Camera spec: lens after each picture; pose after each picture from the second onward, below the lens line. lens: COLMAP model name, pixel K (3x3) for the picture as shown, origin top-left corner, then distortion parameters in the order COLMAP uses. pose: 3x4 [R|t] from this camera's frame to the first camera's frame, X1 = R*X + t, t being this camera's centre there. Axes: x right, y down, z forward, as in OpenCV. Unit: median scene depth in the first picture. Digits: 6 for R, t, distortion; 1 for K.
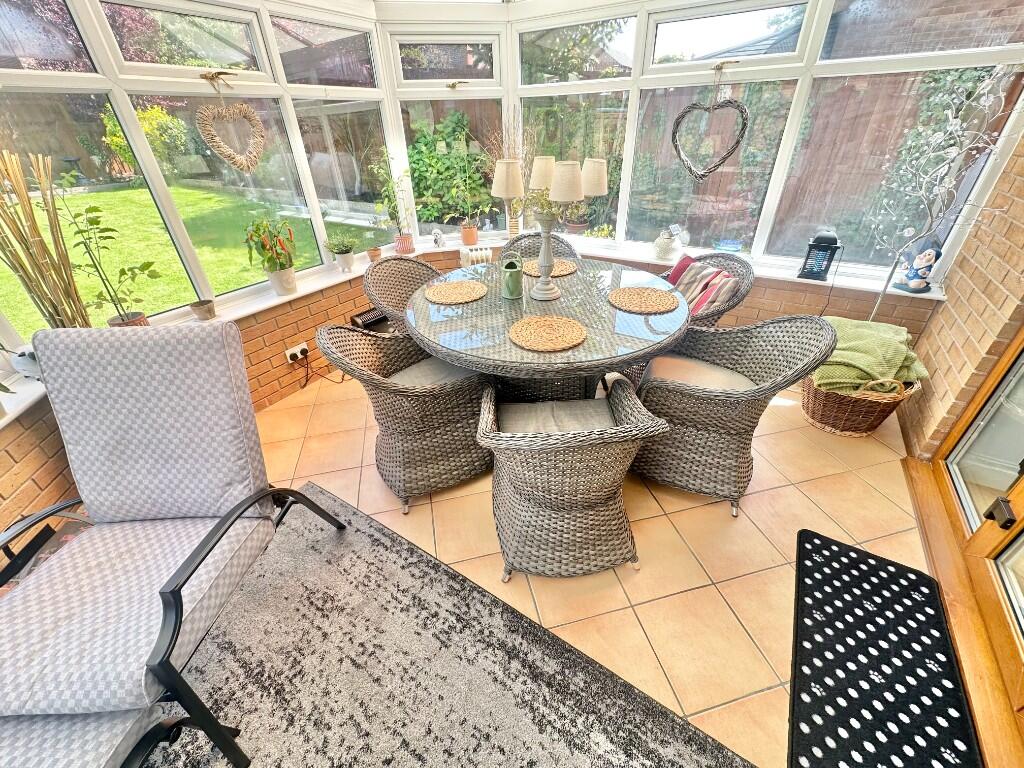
lens RADIAL K [[408.4, 0, 507.8], [0, 408.4, 378.0], [0, 0, 1]] dist [-0.003625, -0.000239]
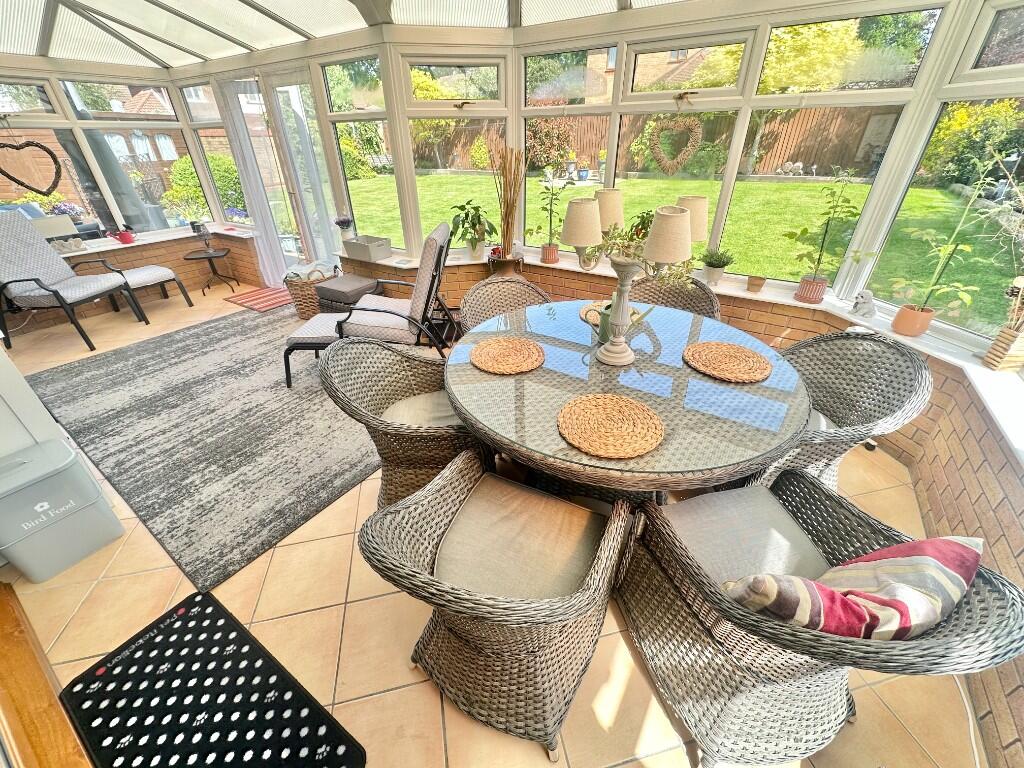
lens RADIAL K [[408.4, 0, 508.2], [0, 408.4, 386.3], [0, 0, 1]] dist [-0.003625, -0.000239]
pose [[-0.011841, 0.552550, -0.833396, 1.213268], [-0.512773, 0.712168, 0.479460, -0.655442], [0.858443, 0.433020, 0.274900, 0.971243]]
